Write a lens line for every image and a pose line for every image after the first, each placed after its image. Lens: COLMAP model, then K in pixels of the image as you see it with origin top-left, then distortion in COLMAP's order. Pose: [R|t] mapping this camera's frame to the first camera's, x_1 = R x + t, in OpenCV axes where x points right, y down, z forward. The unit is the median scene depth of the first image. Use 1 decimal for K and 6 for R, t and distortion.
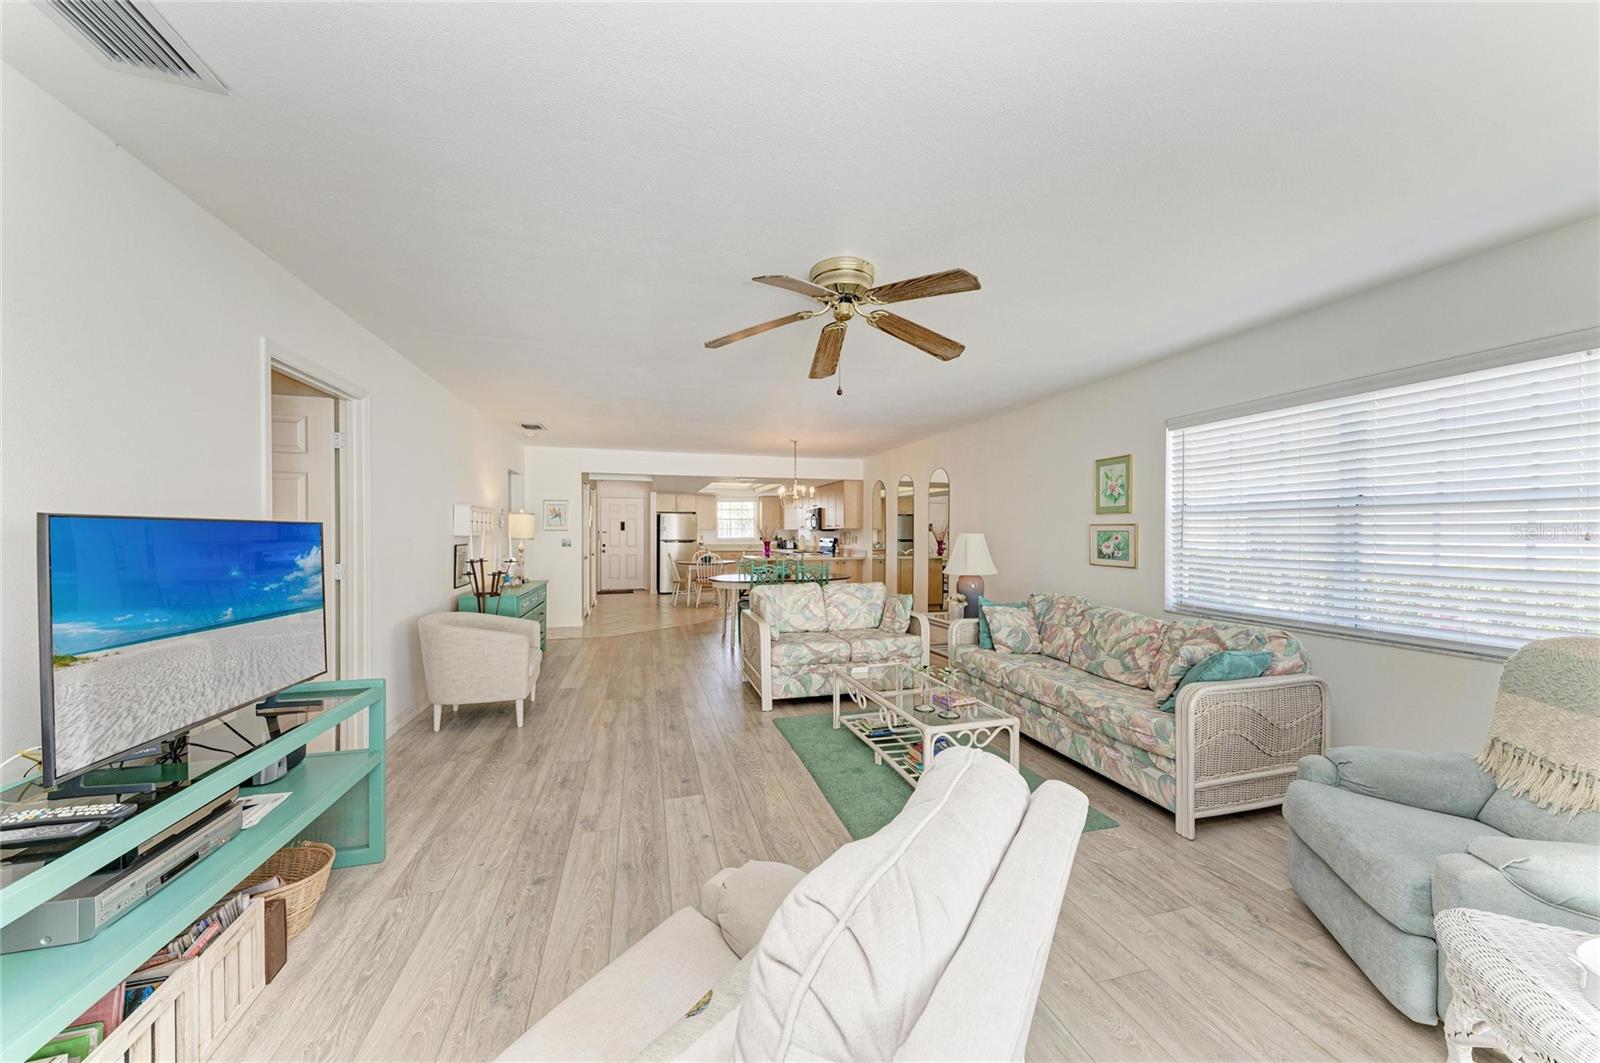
lens RADIAL K [[562.8, 0, 805.4], [0, 562.8, 534.4], [0, 0, 1]] dist [0.024080, -0.000153]
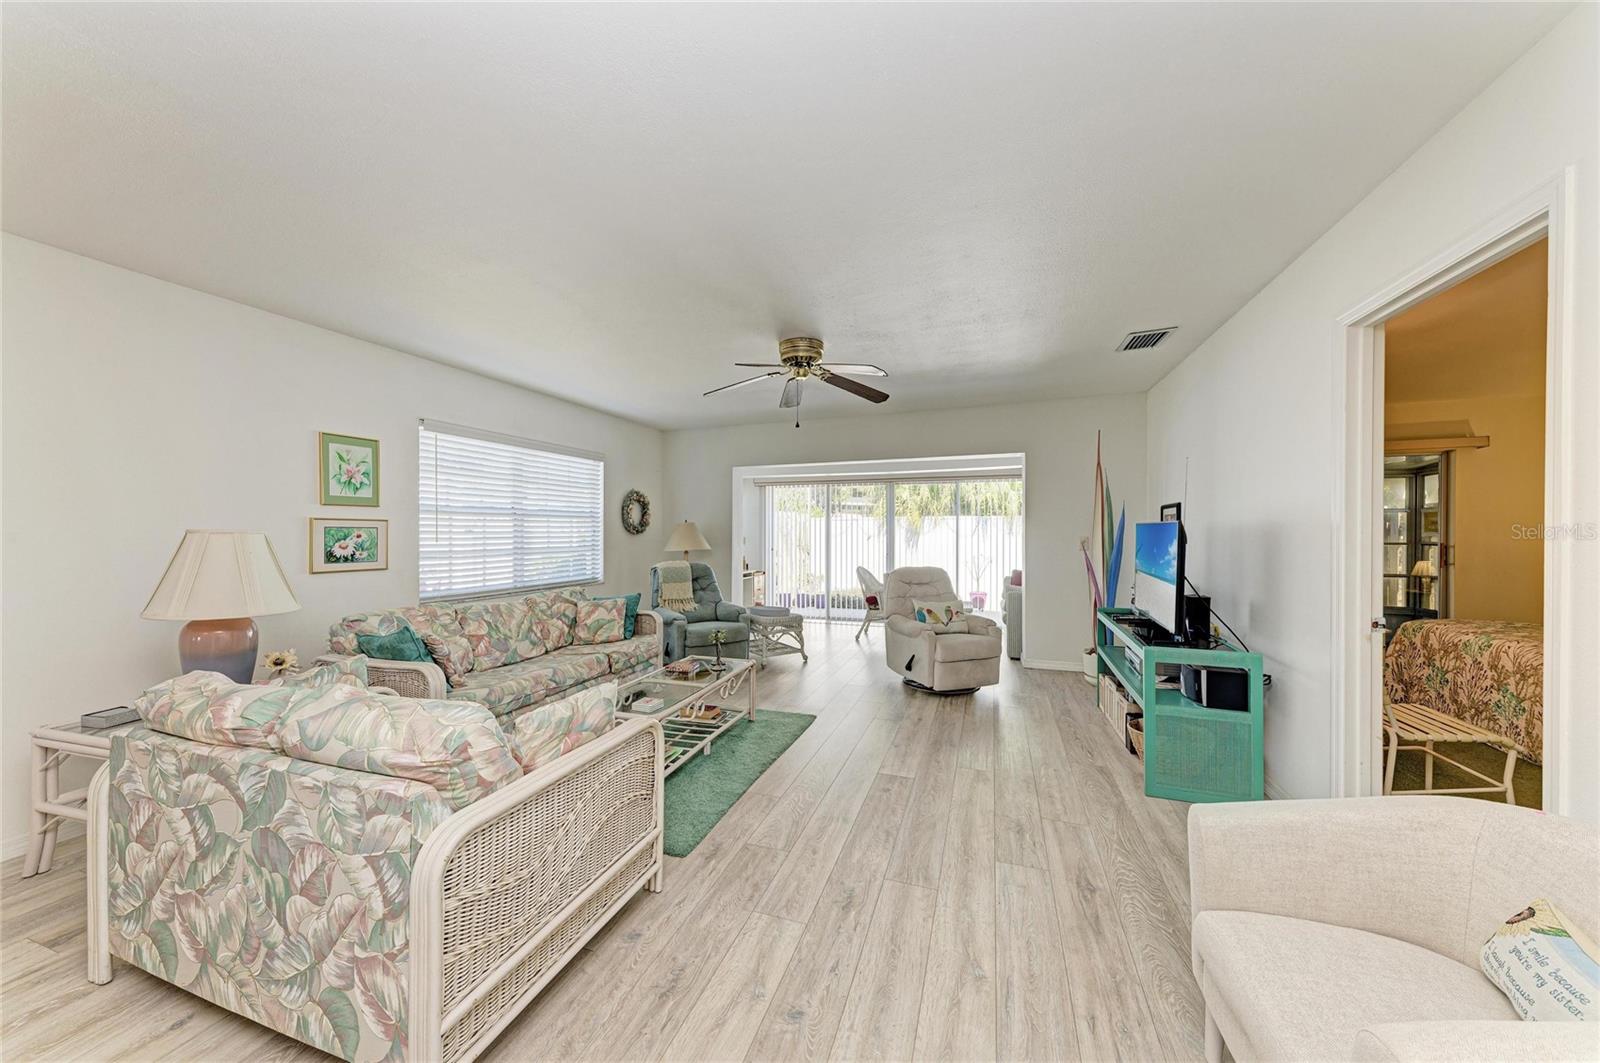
lens RADIAL K [[547.8, 0, 798.0], [0, 547.8, 534.5], [0, 0, 1]] dist [0.007038, -0.000082]
pose [[-0.811441, -0.003550, 0.584423, -0.440143], [0.002258, 0.999955, 0.009210, -0.001534], [-0.584430, 0.008793, -0.811397, 1.284035]]
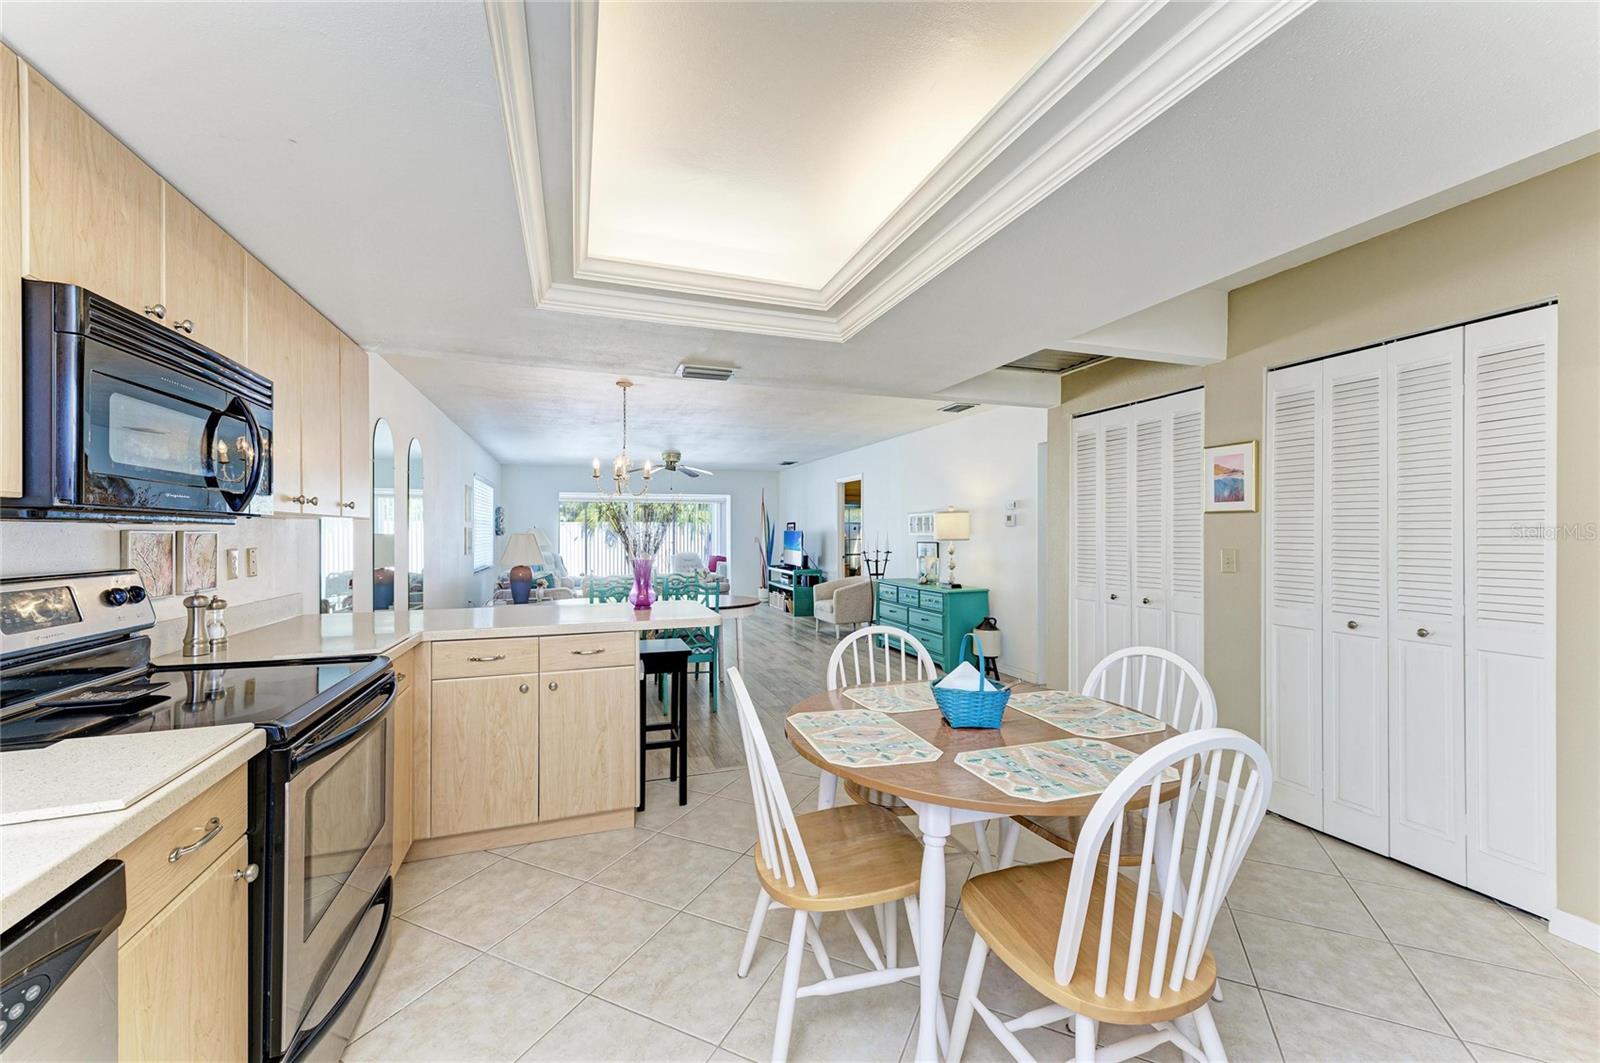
lens RADIAL K [[611.3, 0, 782.2], [0, 611.3, 533.1], [0, 0, 1]] dist [0.001760, 0.000131]
pose [[-0.999541, -0.000365, -0.030295, -0.282318], [-0.000466, 0.999994, 0.003340, -0.008985], [0.030294, 0.003353, -0.999535, 2.790770]]
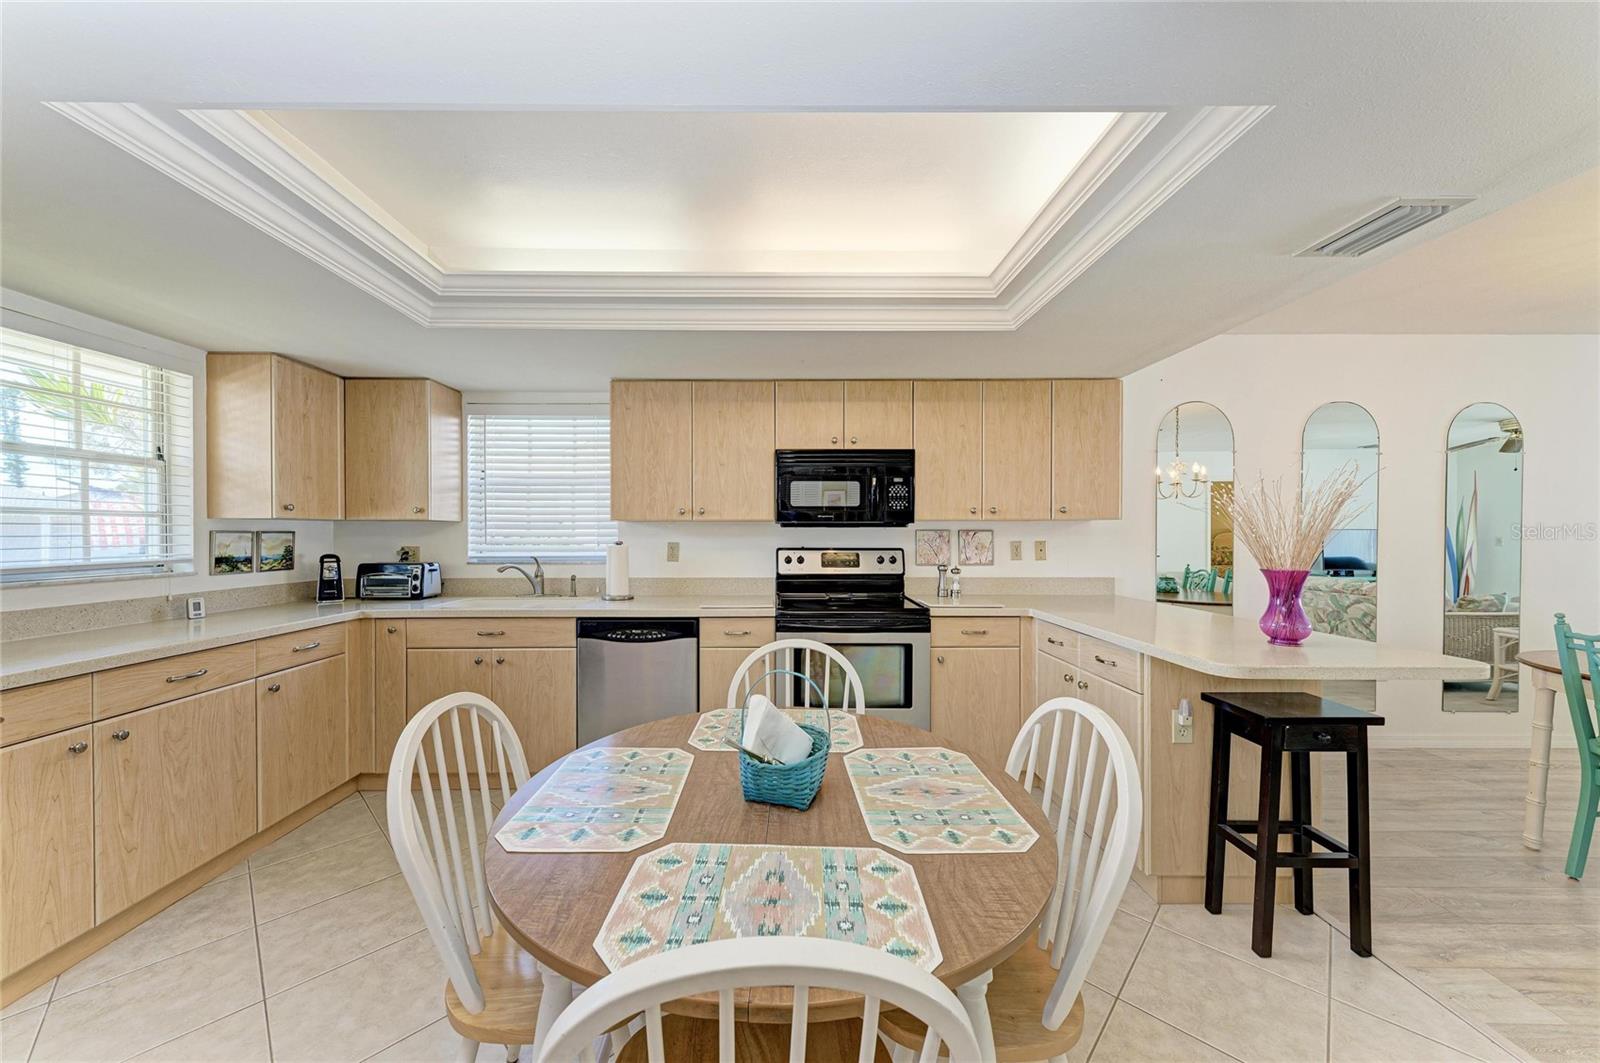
lens RADIAL K [[575.6, 0, 791.1], [0, 575.6, 536.1], [0, 0, 1]] dist [0.009679, -0.000091]
pose [[0.276918, -0.006766, 0.960870, -0.678075], [0.005451, 0.999970, 0.005470, -0.006514], [-0.960878, 0.003723, 0.276946, 2.314912]]
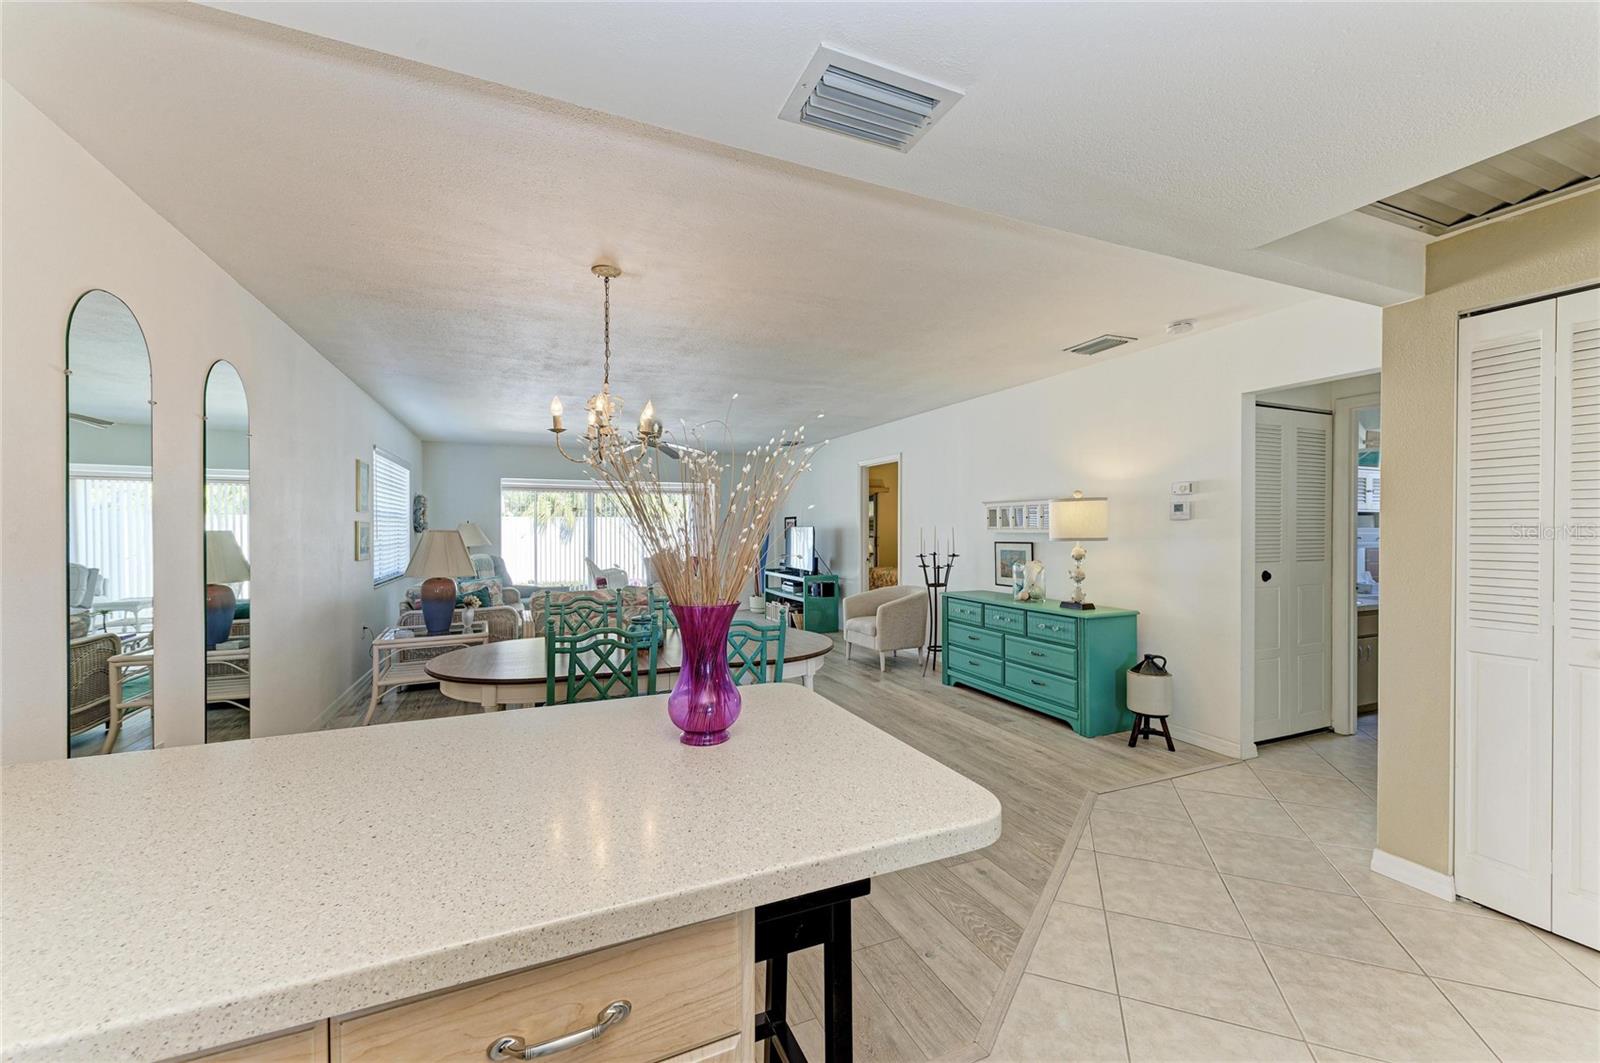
lens RADIAL K [[615.1, 0, 785.8], [0, 615.1, 535.5], [0, 0, 1]] dist [0.020954, -0.000231]
pose [[-0.994361, -0.001276, -0.106038, -0.145582], [-0.002548, 0.999926, 0.011865, -0.005925], [0.106015, 0.012069, -0.994291, 2.332516]]
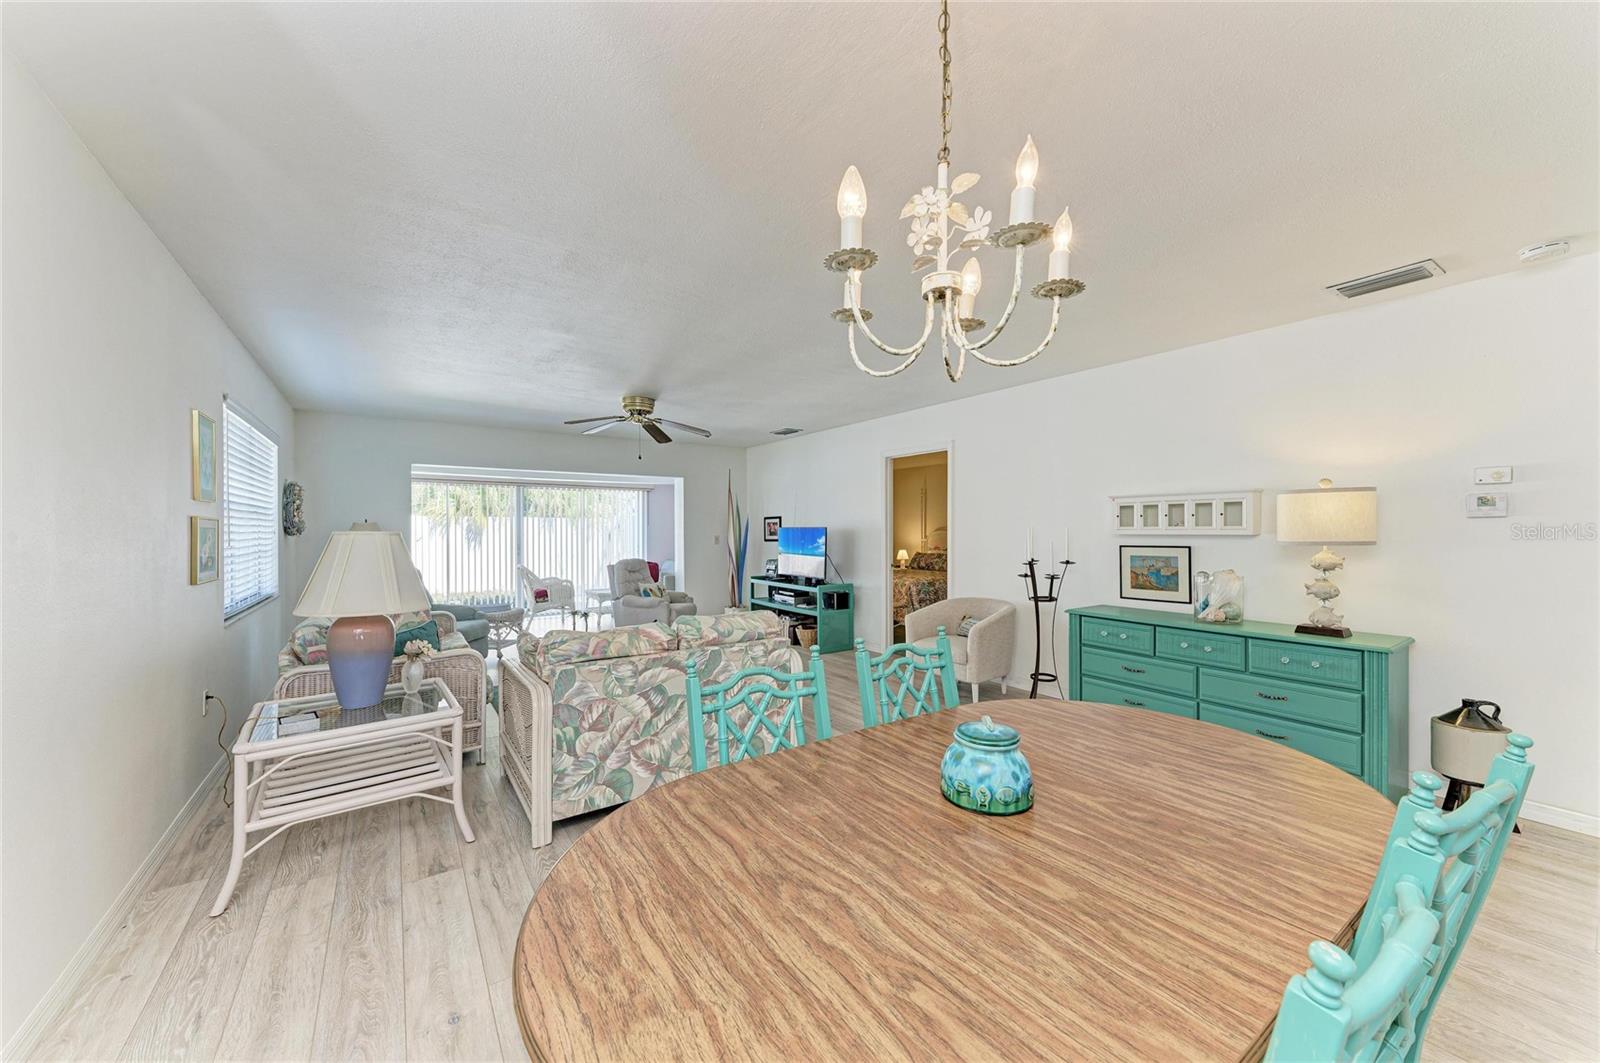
lens RADIAL K [[575.6, 0, 791.1], [0, 575.6, 536.1], [0, 0, 1]] dist [0.009679, -0.000091]
pose [[-0.952441, 0.001888, -0.304718, 0.111508], [-0.001831, 0.999927, 0.011917, -0.005183], [0.304718, 0.011908, -0.952368, 1.875518]]
